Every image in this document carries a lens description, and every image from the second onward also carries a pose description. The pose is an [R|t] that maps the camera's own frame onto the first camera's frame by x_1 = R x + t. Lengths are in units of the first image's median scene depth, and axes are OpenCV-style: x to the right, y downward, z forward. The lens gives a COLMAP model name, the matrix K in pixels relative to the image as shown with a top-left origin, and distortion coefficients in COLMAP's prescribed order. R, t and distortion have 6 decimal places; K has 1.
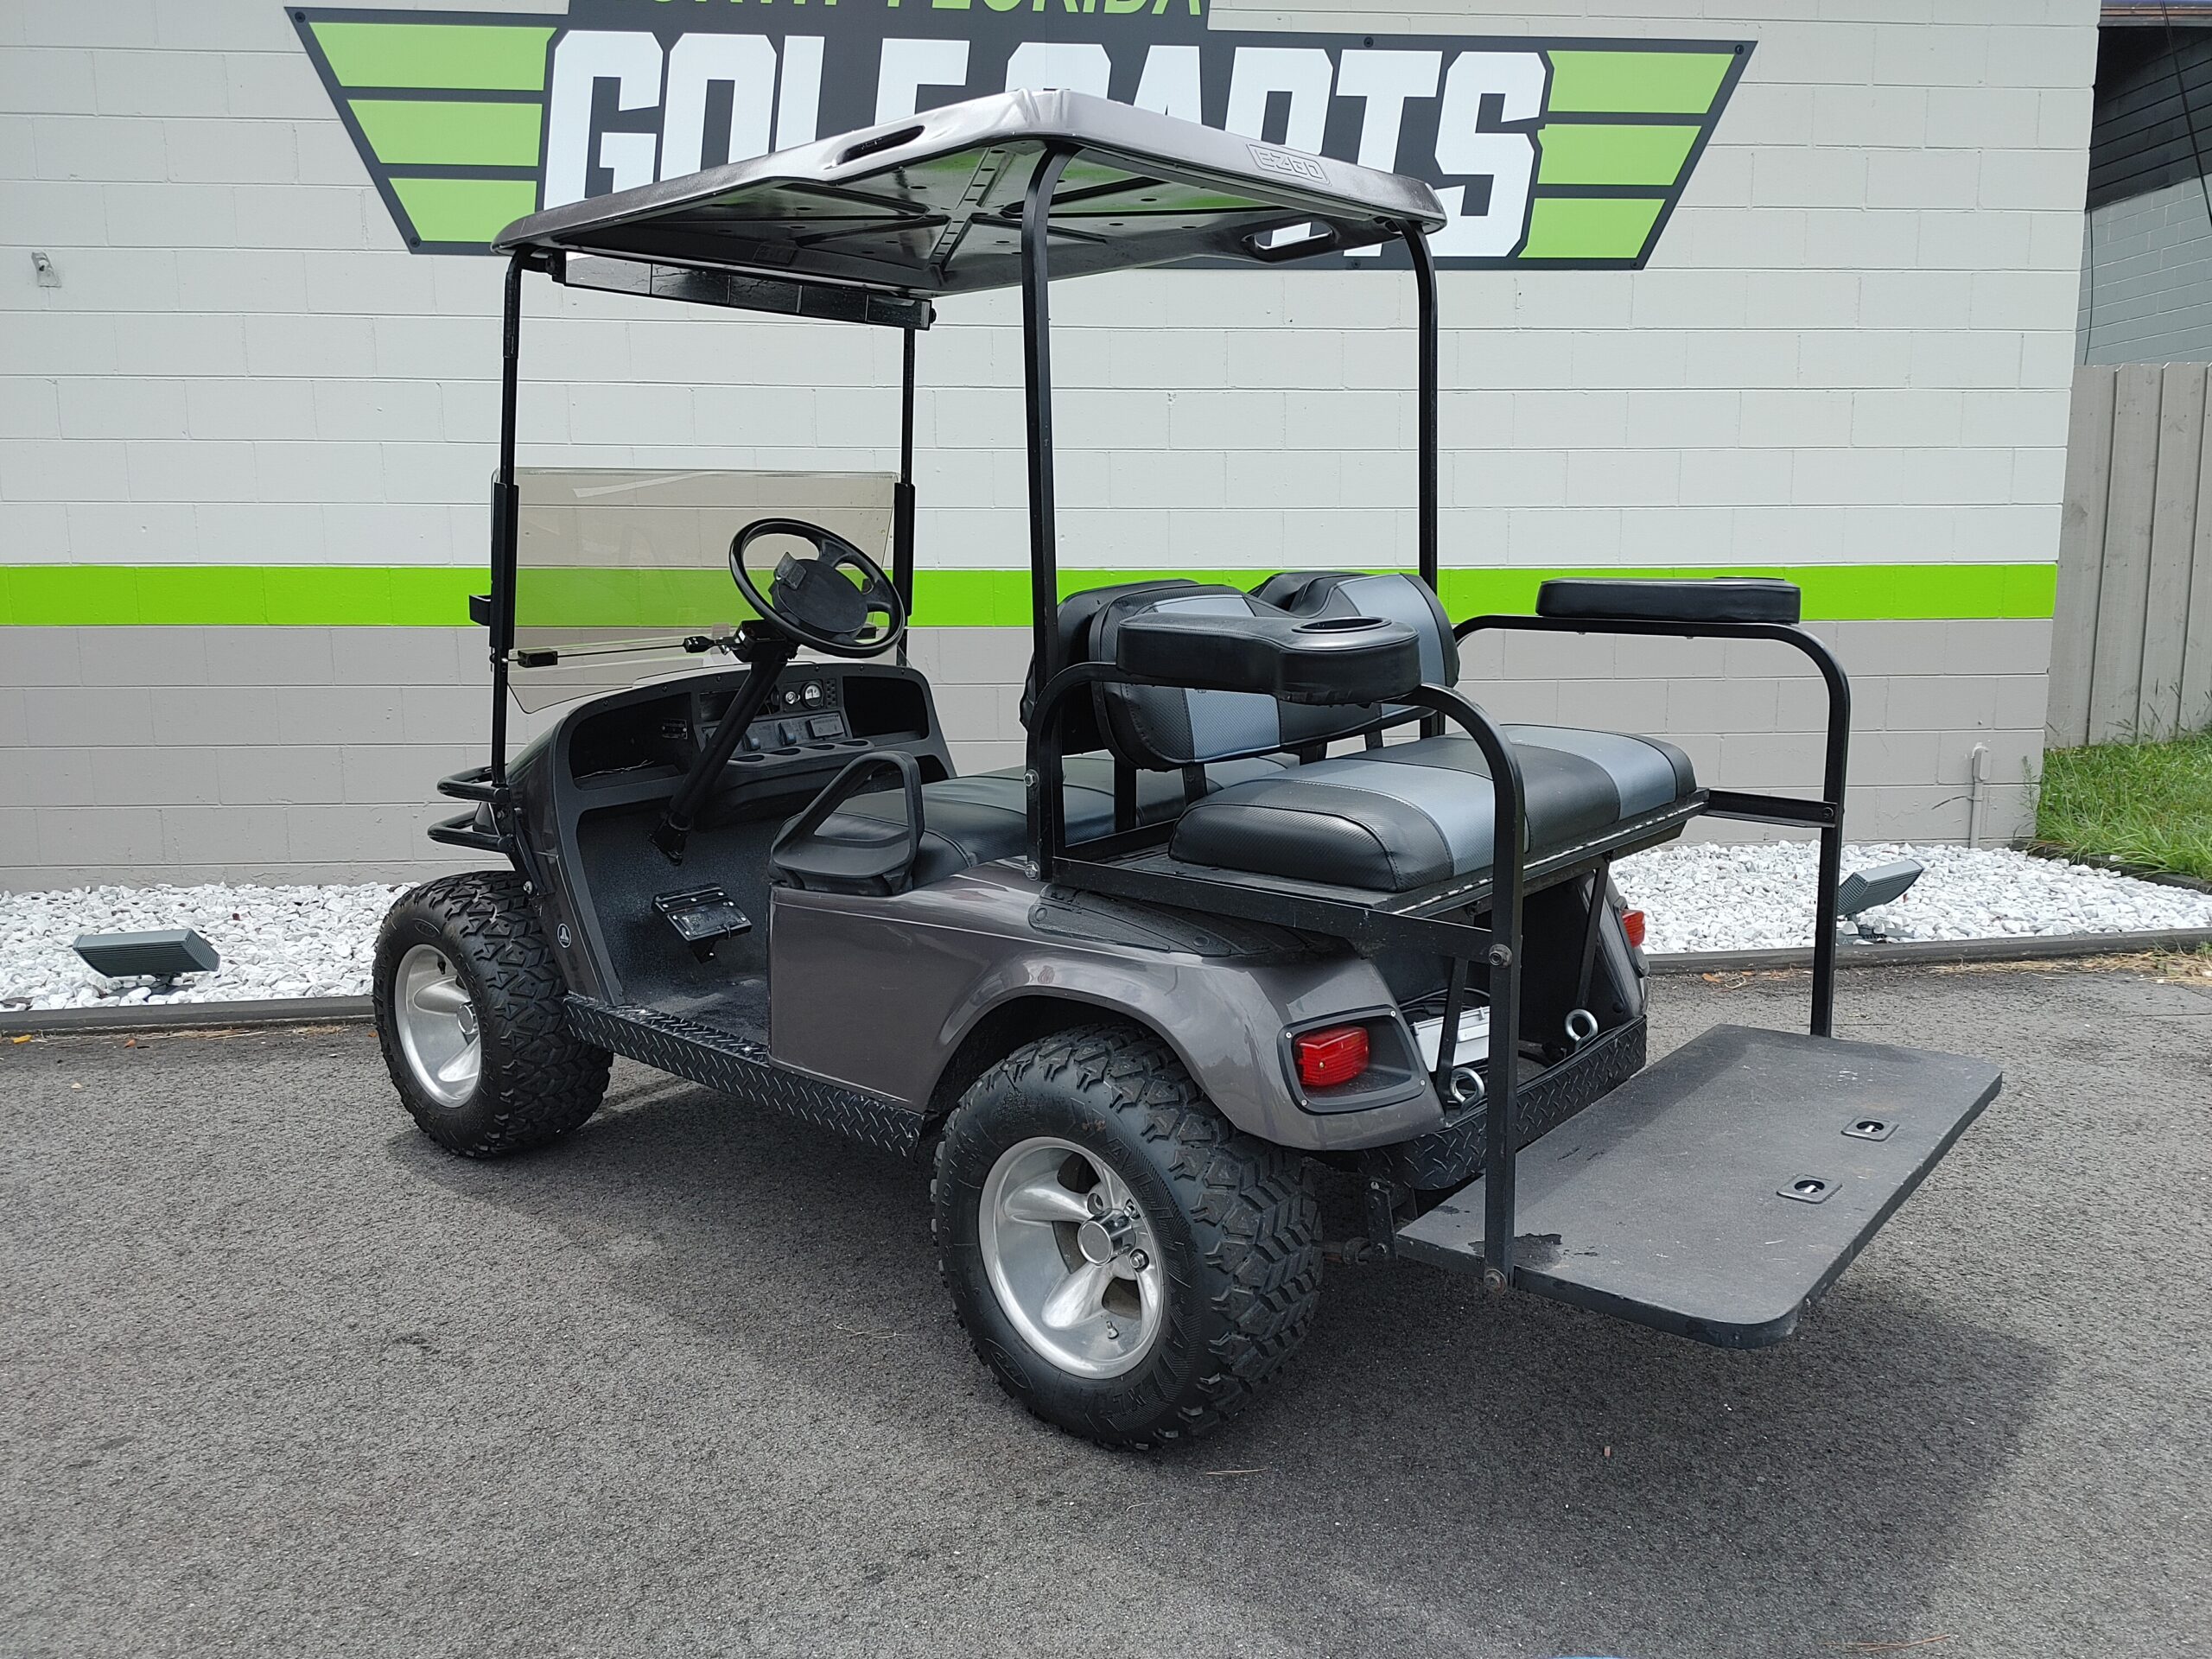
lens RADIAL K [[1703.0, 0, 1106.0], [0, 1703.0, 829.5], [0, 0, 1]] dist [0.005523, -0.006023]
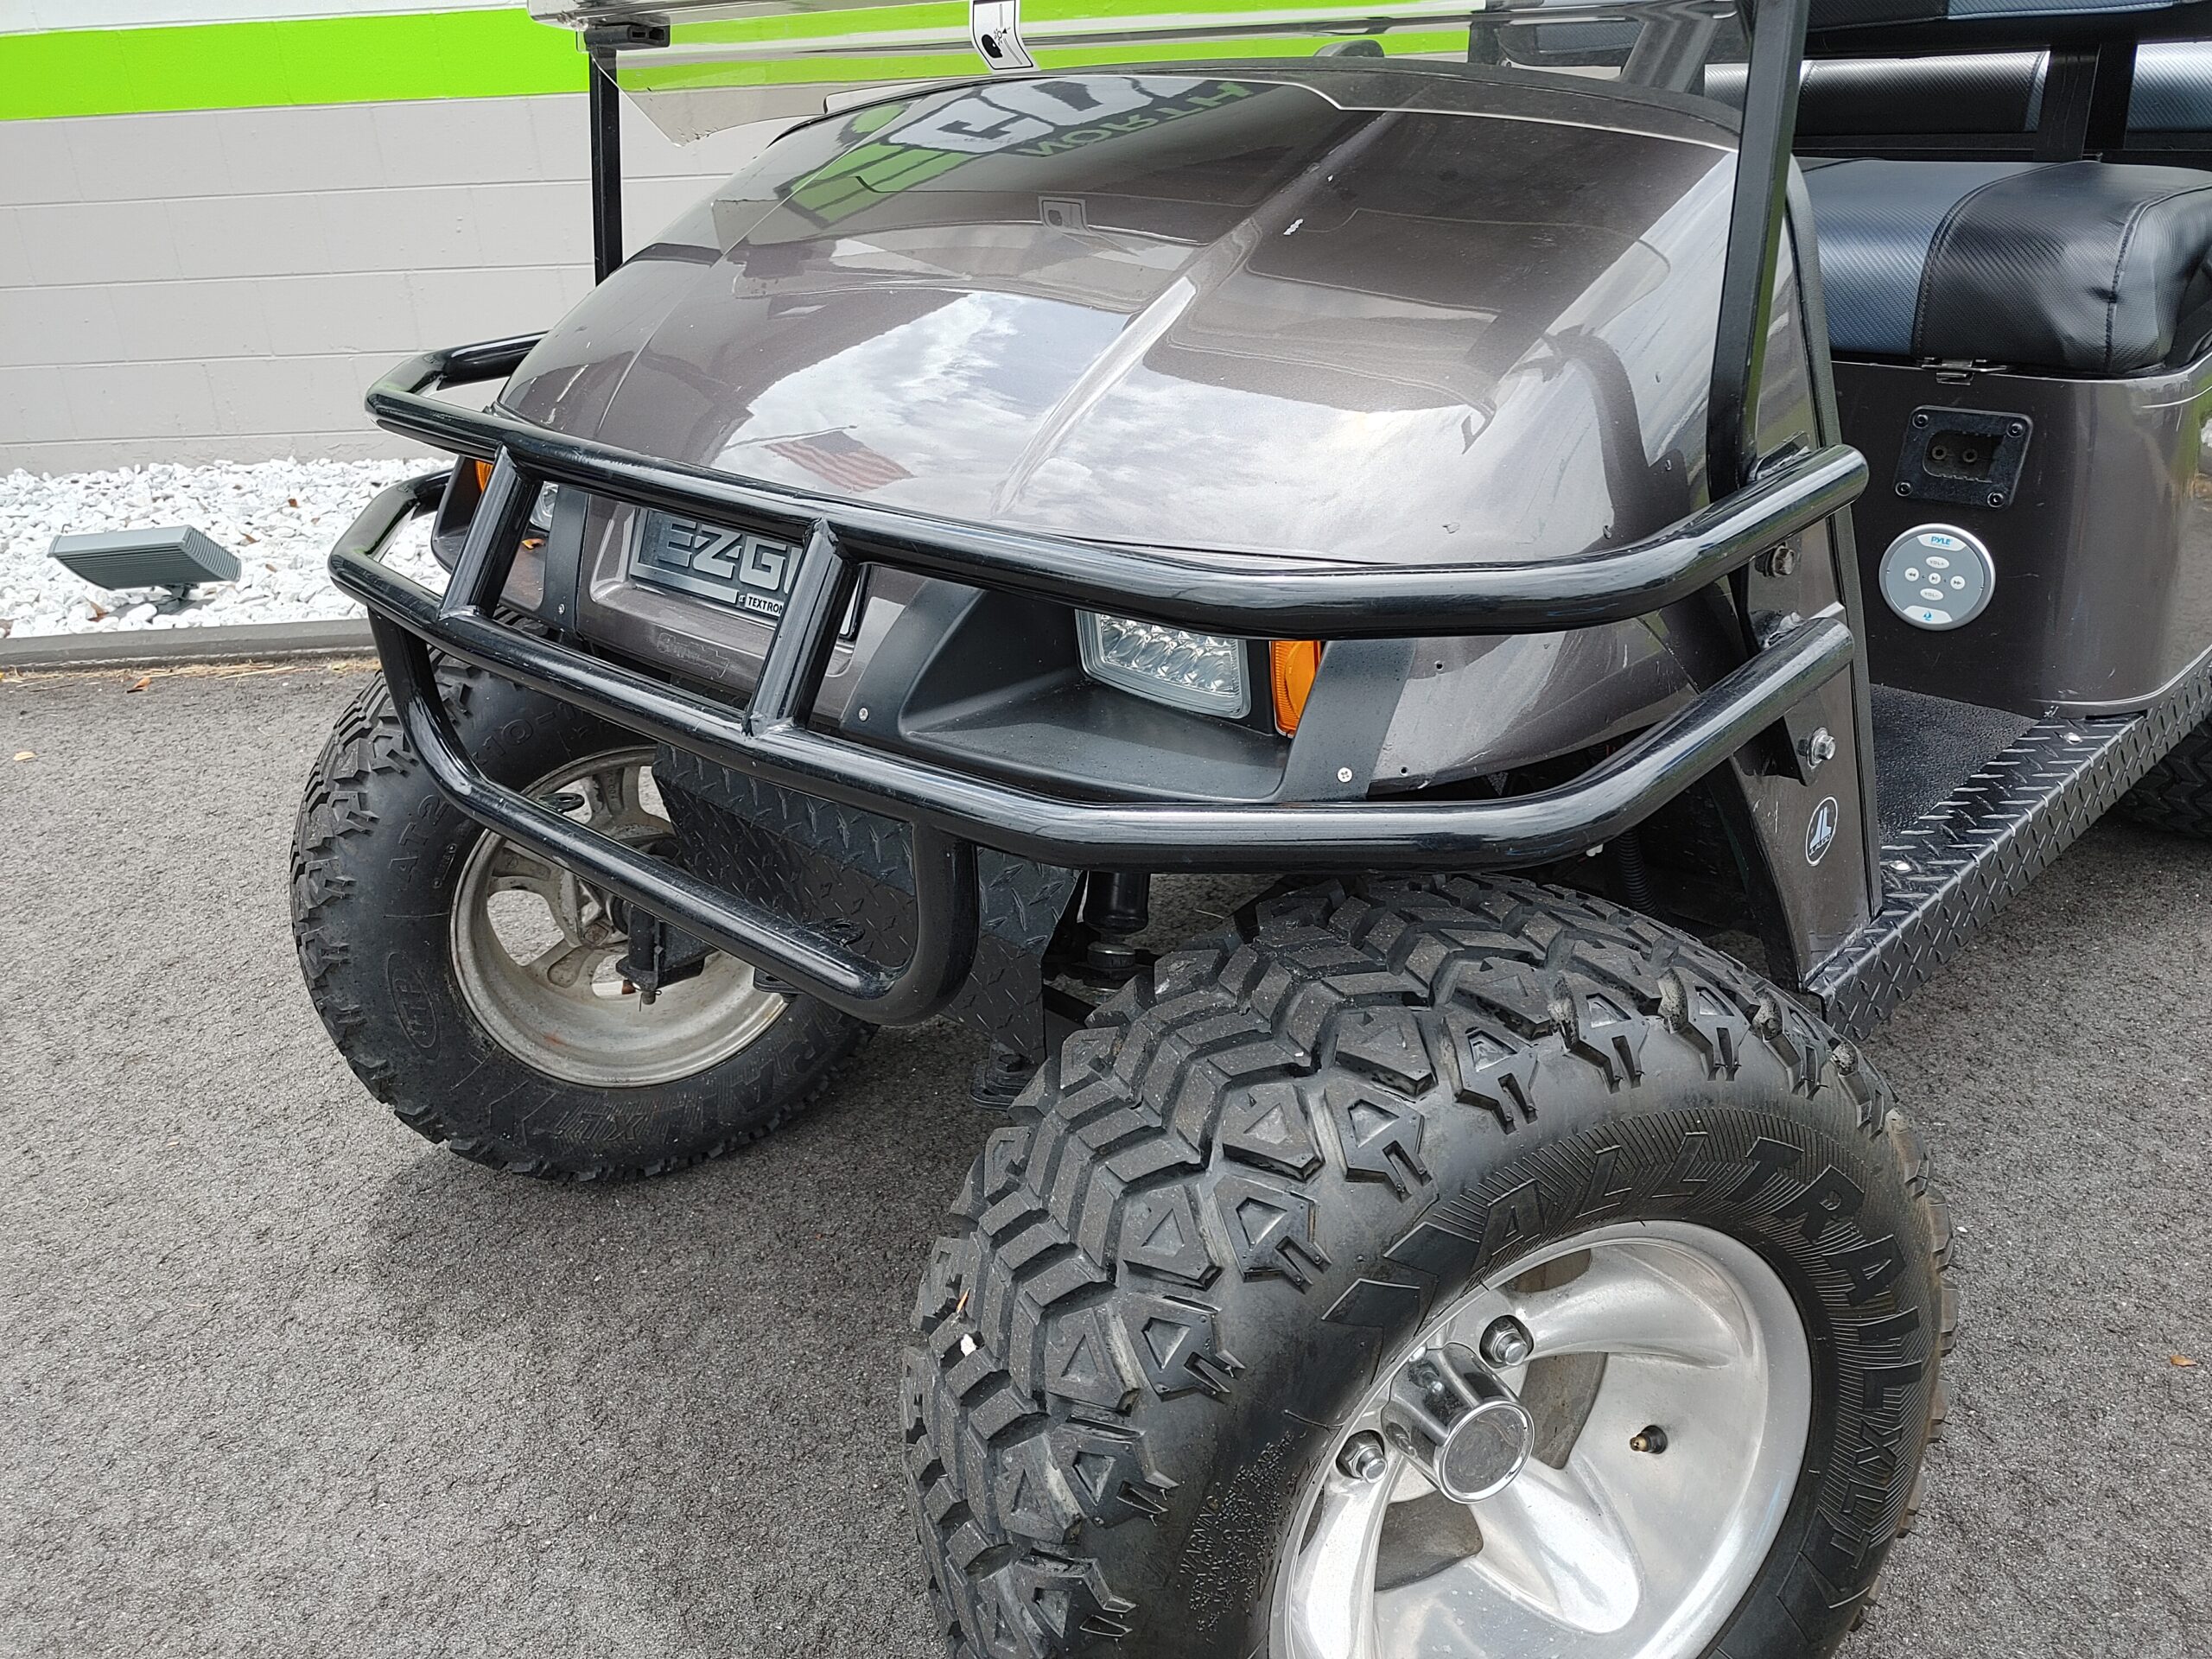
lens RADIAL K [[1703.0, 0, 1106.0], [0, 1703.0, 829.5], [0, 0, 1]] dist [0.005523, -0.006023]
pose [[0.991624, 0.009929, -0.128773, -0.045870], [0.023506, 0.966514, 0.255533, 0.005920], [0.126998, -0.256420, 0.958186, 0.310528]]
